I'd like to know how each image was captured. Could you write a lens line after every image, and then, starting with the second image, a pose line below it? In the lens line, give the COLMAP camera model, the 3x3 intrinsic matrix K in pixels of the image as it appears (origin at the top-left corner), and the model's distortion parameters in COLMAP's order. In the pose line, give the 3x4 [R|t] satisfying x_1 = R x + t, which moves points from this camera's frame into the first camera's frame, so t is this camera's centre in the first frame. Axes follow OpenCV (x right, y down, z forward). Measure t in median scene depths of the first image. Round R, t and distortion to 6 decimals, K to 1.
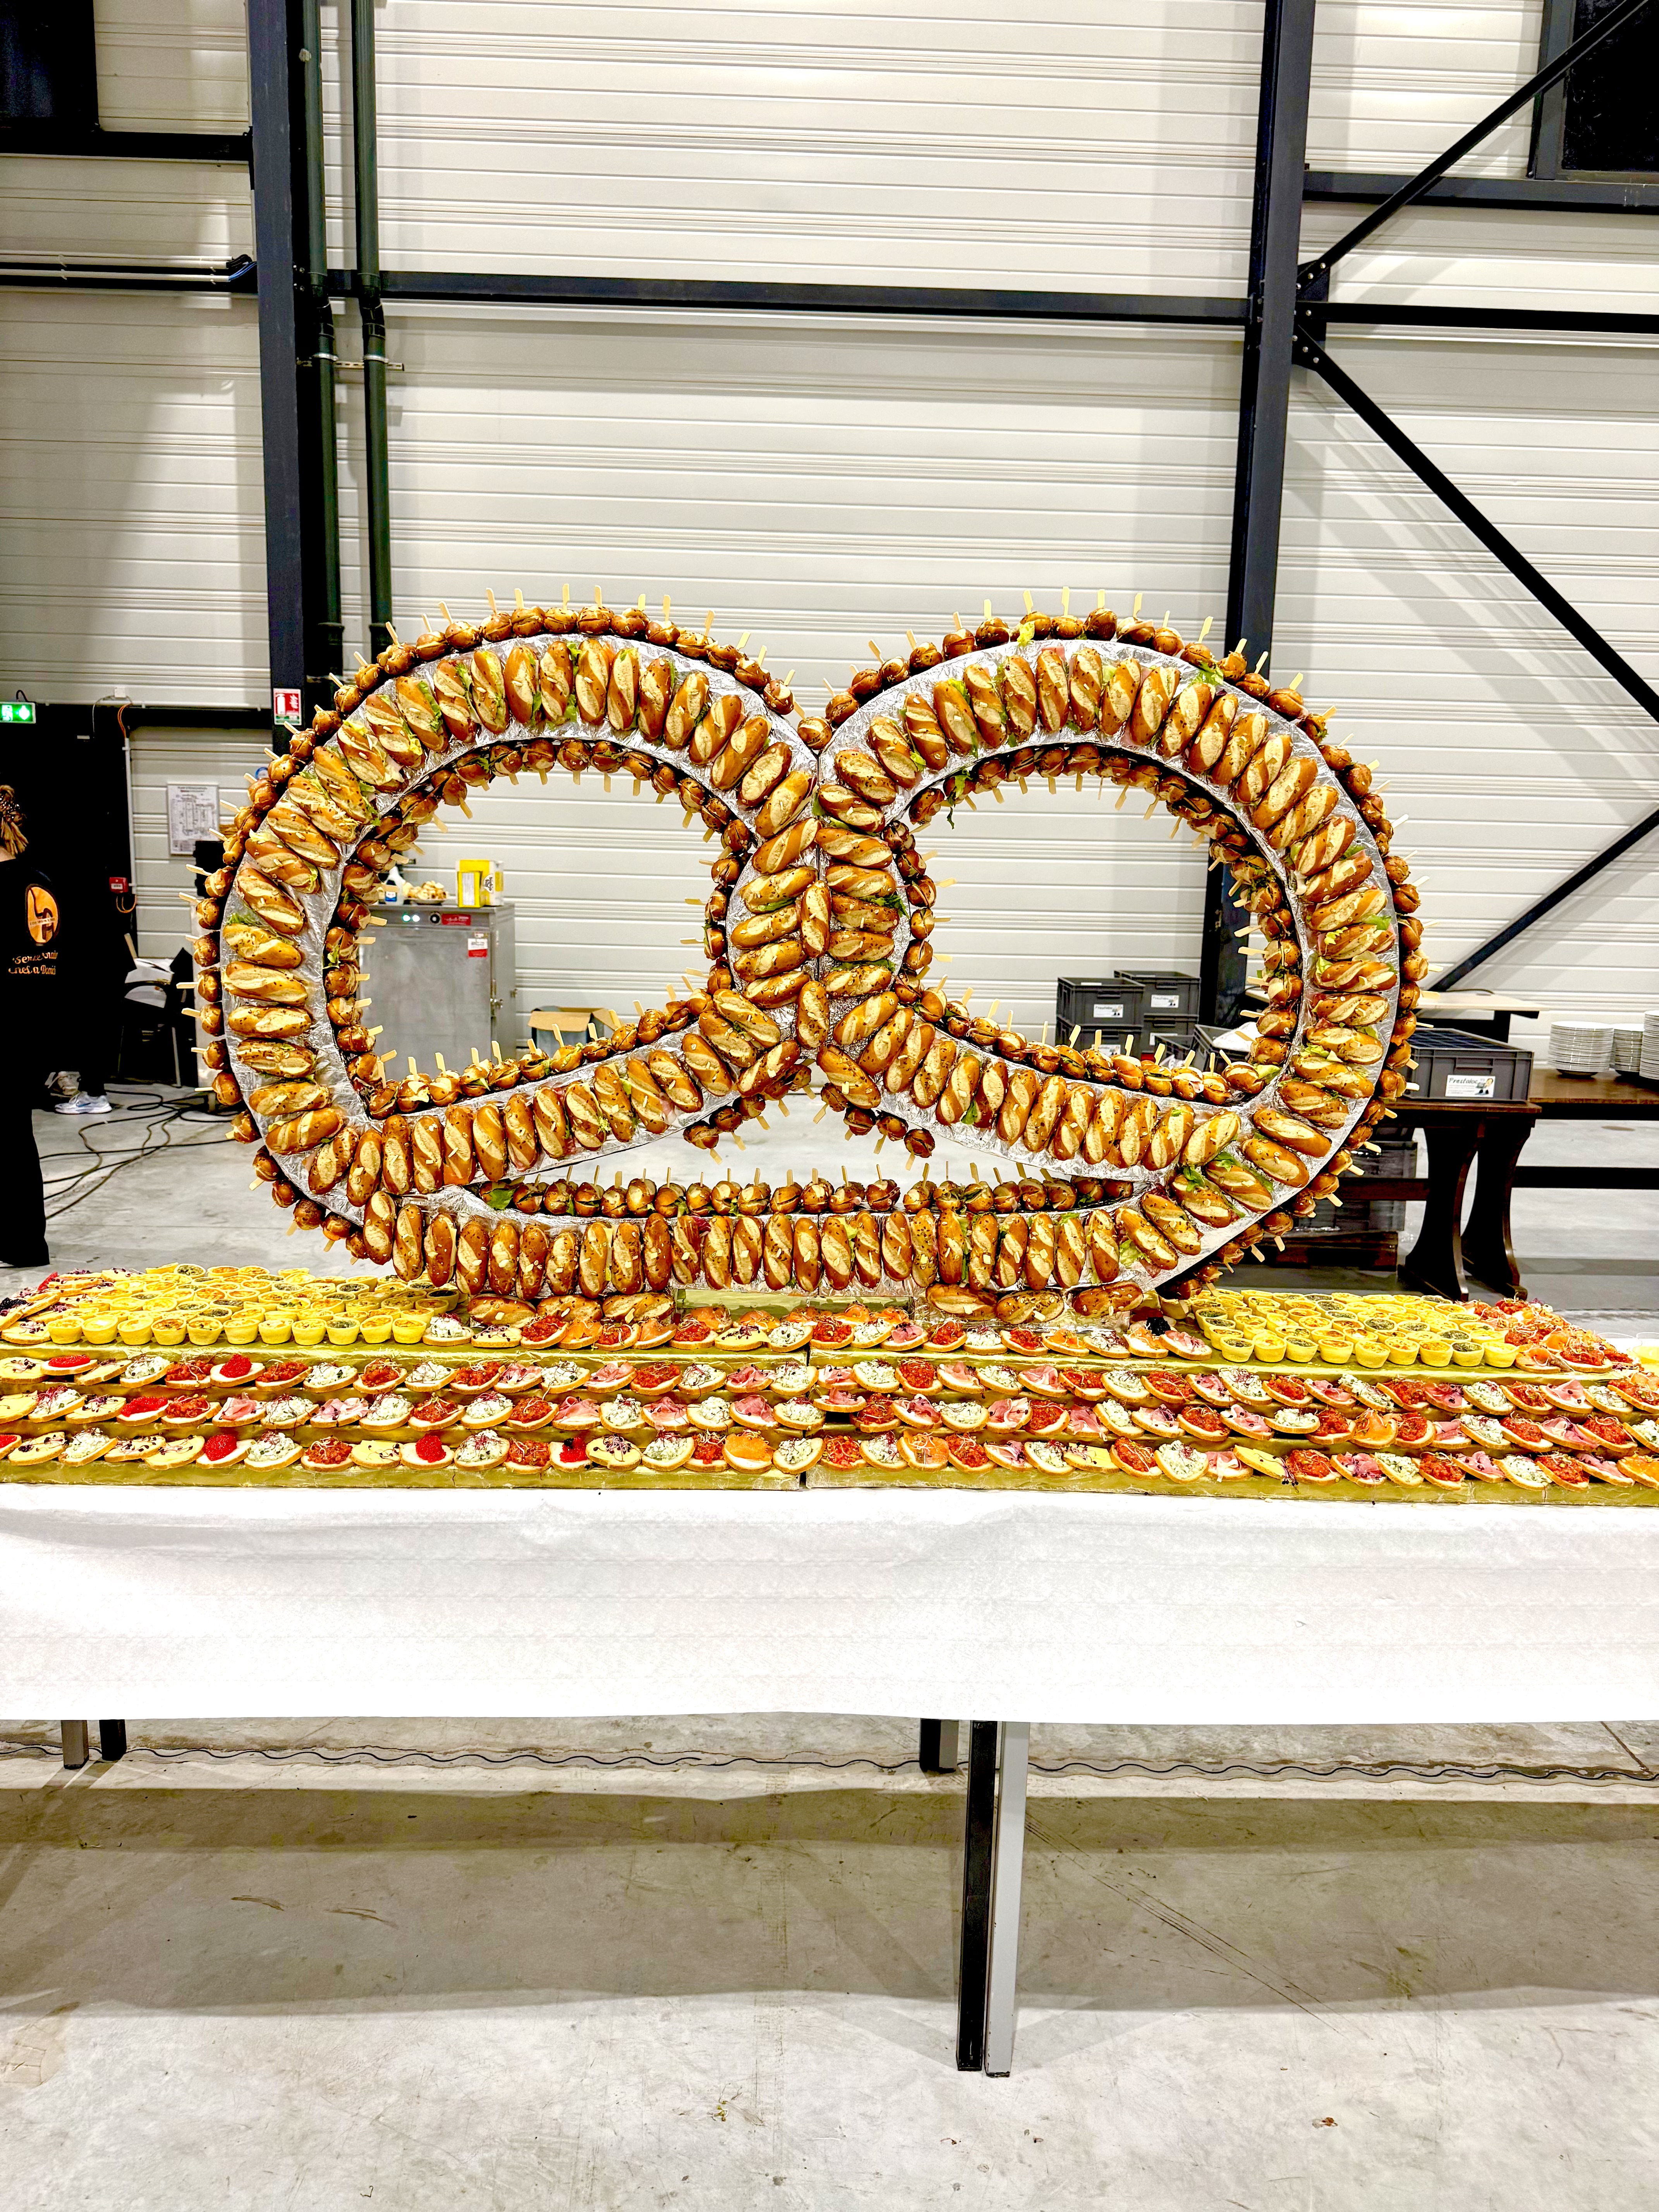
lens RADIAL K [[1554.8, 0, 828.5], [0, 1554.8, 1053.7], [0, 0, 1]] dist [0.028922, -0.042318]
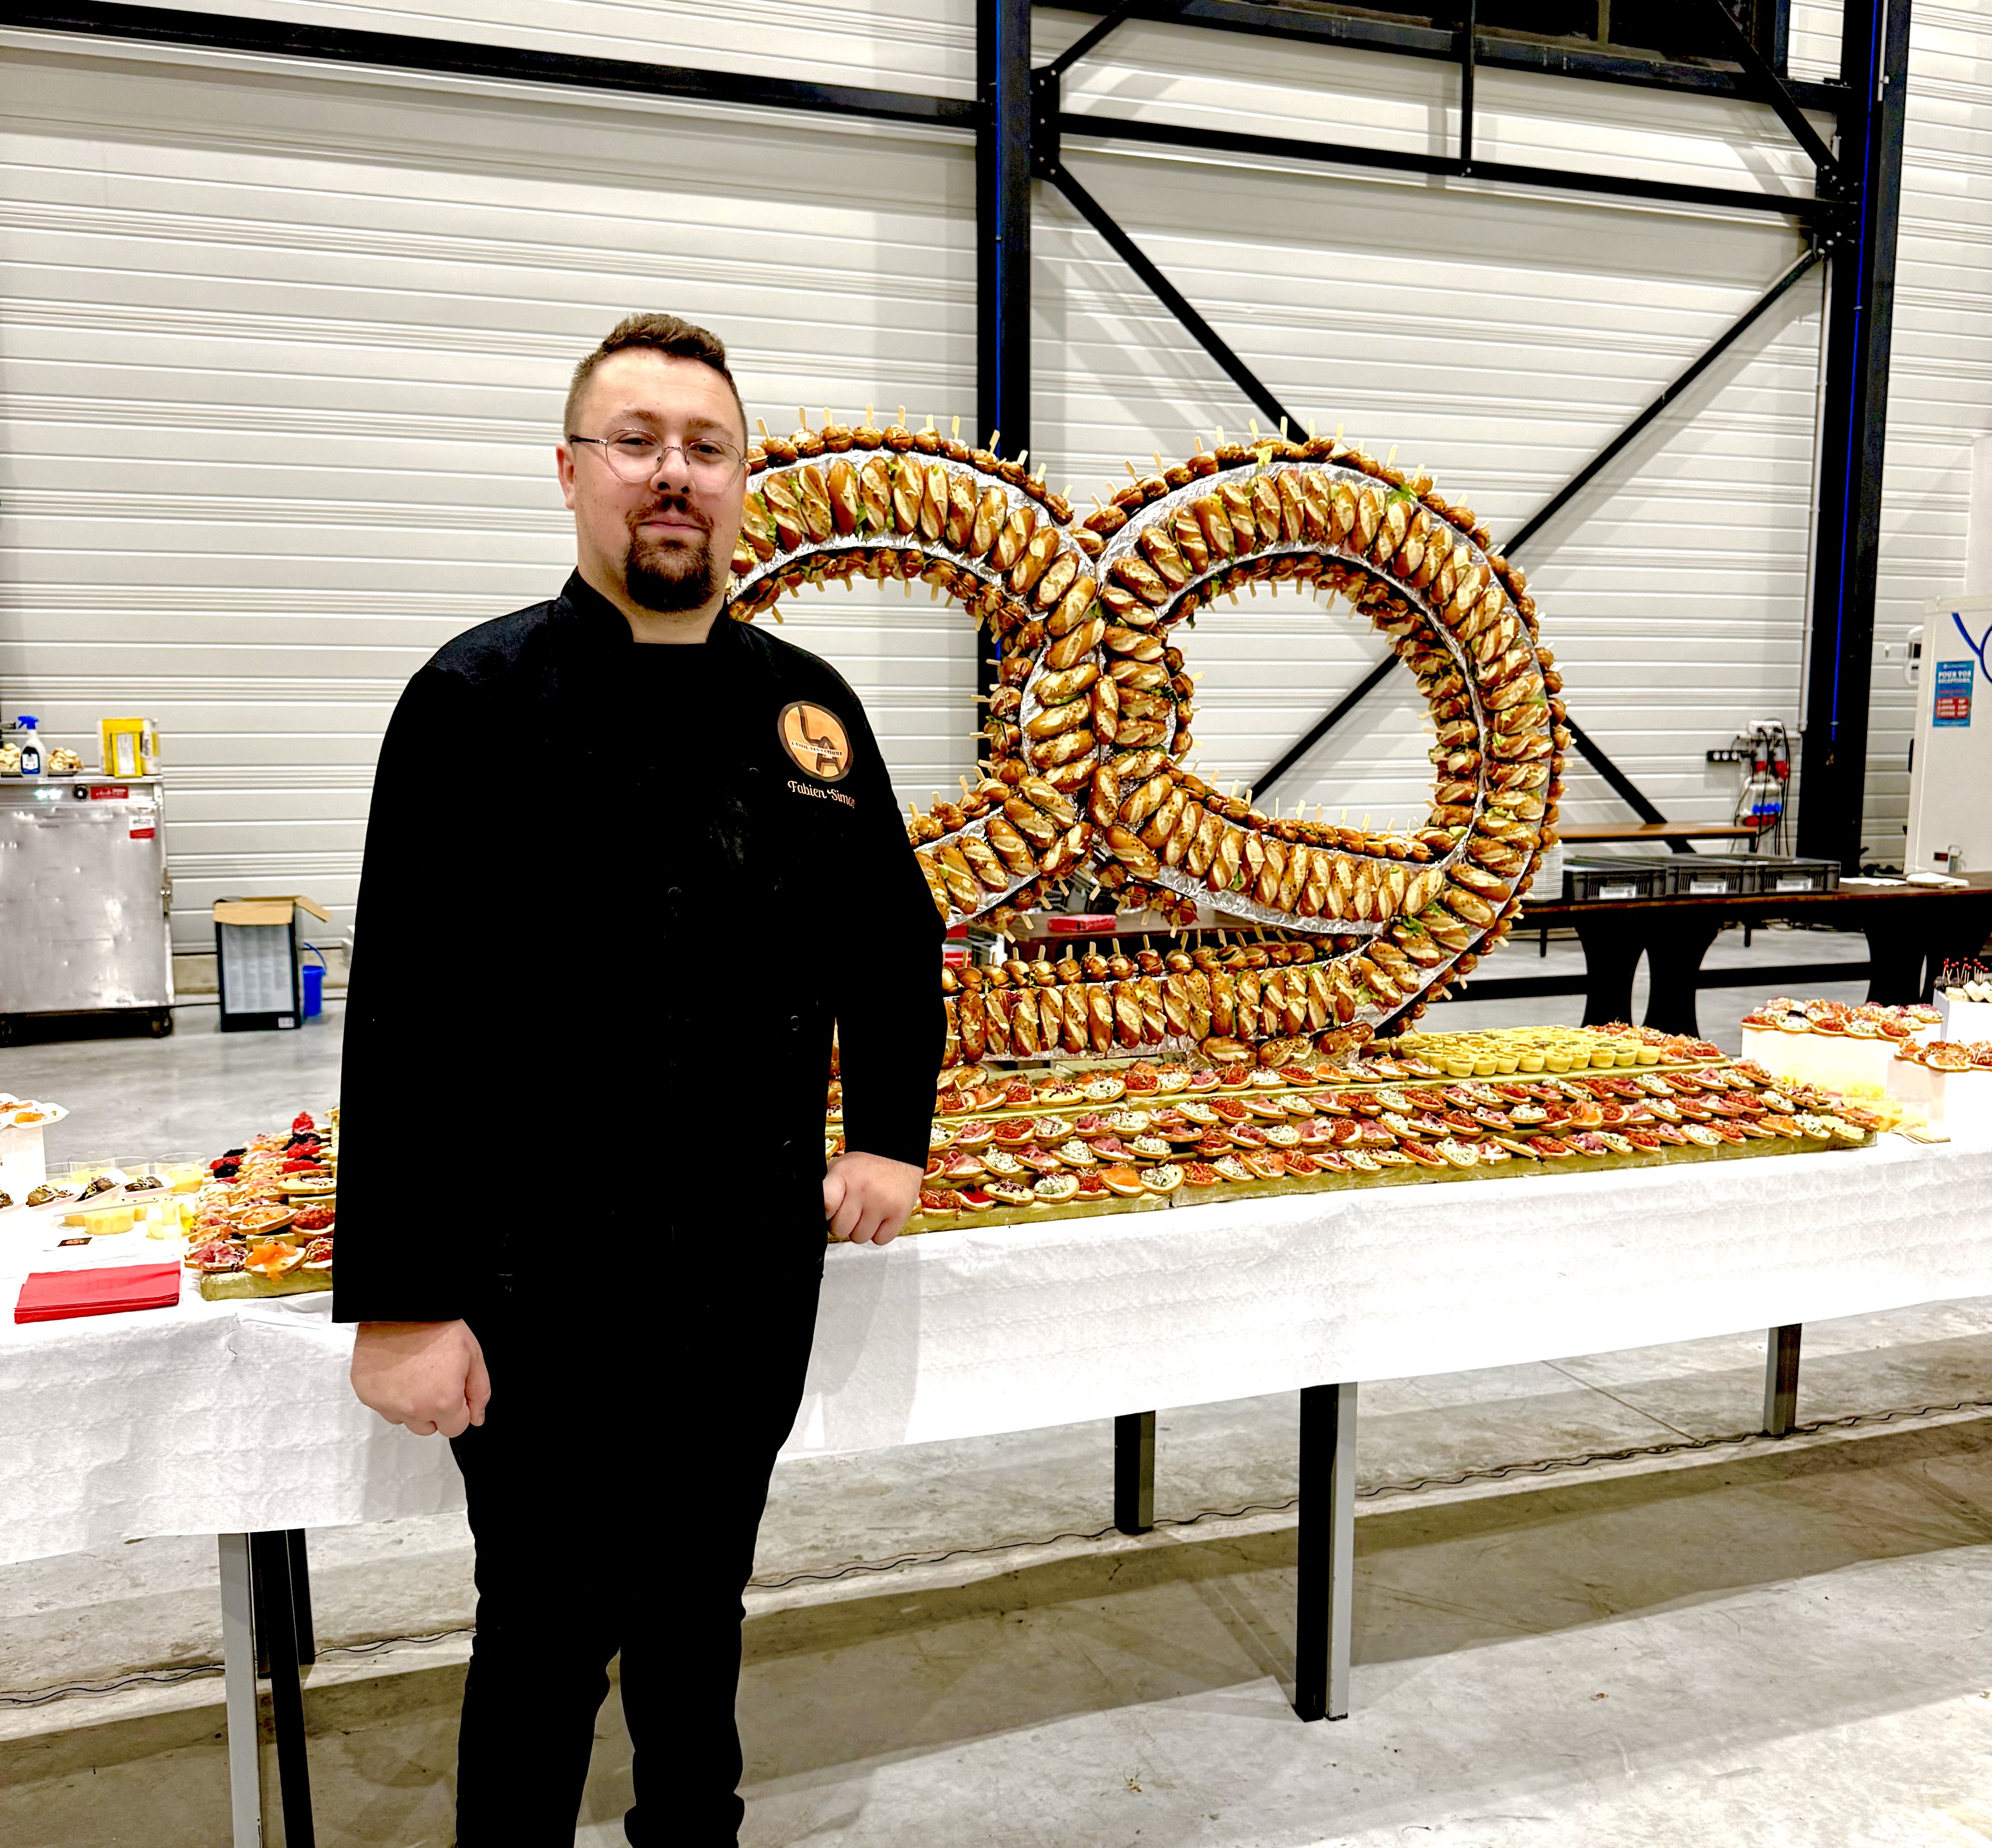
lens RADIAL K [[1856.3, 0, 992.8], [0, 1856.3, 904.3], [0, 0, 1]] dist [0.026164, -0.010741]
pose [[0.950791, -0.056537, 0.304631, -0.491716], [0.064704, 0.997764, -0.016771, 0.068199], [-0.303001, 0.035657, 0.952323, -0.228315]]
